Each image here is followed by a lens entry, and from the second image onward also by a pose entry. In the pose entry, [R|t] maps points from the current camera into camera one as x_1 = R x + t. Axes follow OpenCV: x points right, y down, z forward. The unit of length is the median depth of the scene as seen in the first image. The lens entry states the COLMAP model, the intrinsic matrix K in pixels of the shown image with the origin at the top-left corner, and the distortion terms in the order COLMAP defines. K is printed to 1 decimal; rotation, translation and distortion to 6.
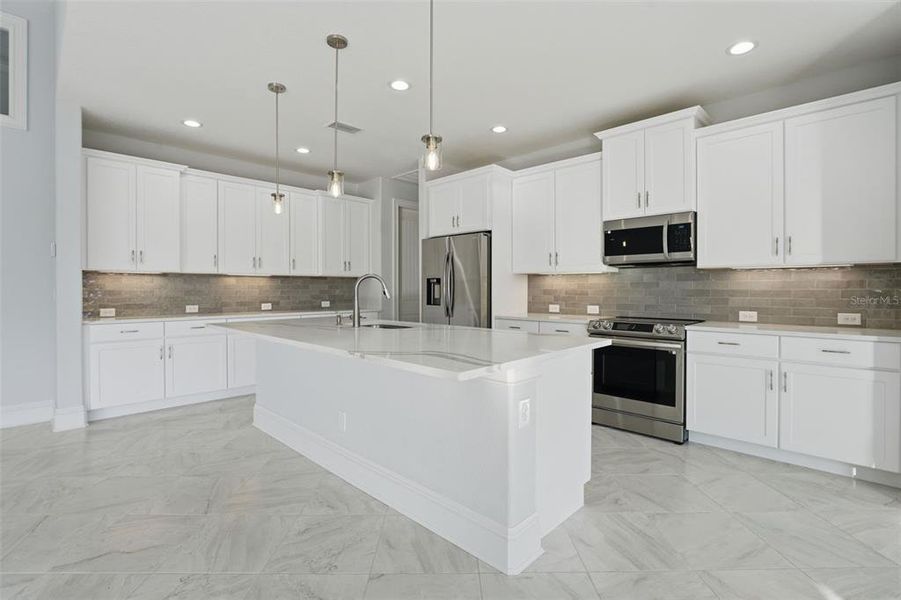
lens RADIAL K [[416.0, 0, 450.5], [0, 416.0, 293.6], [0, 0, 1]] dist [-0.010078, -0.000138]
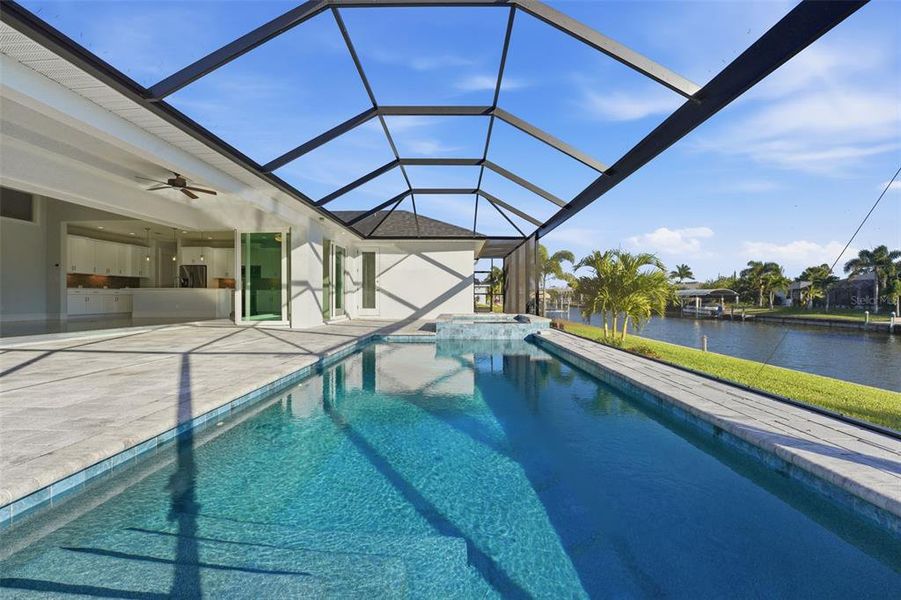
lens RADIAL K [[372.3, 0, 448.3], [0, 372.3, 295.5], [0, 0, 1]] dist [-0.016364, -0.000007]
pose [[0.730658, 0.006869, 0.682709, -0.515056], [0.004799, 0.999873, -0.015196, 0.149835], [-0.682726, 0.014379, 0.730533, -2.547539]]
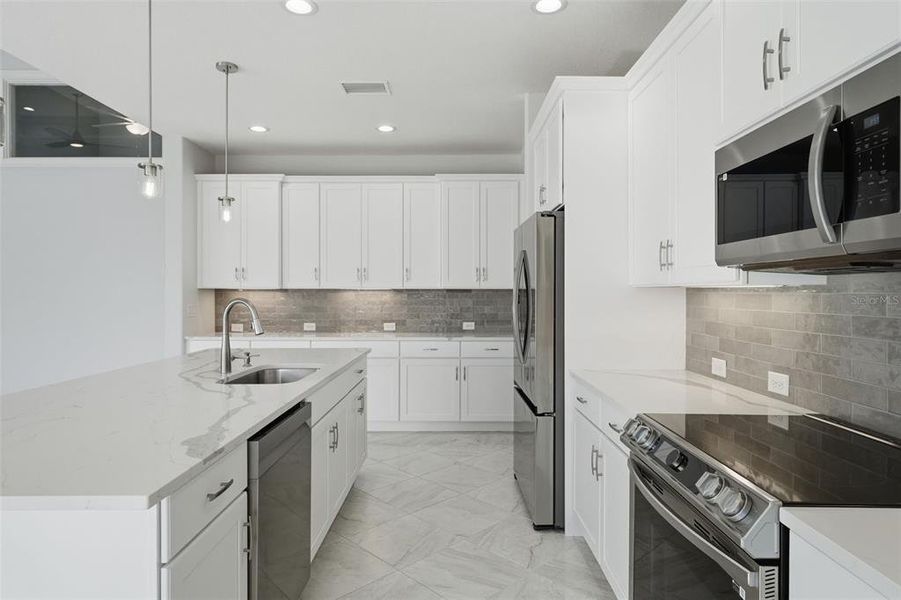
lens RADIAL K [[531.2, 0, 448.5], [0, 531.2, 294.1], [0, 0, 1]] dist [0.042519, 0.000076]
pose [[0.685490, 0.003992, -0.728071, 0.465378], [-0.009378, 0.999950, -0.003346, -0.035543], [0.728022, 0.009121, 0.685493, 0.422201]]
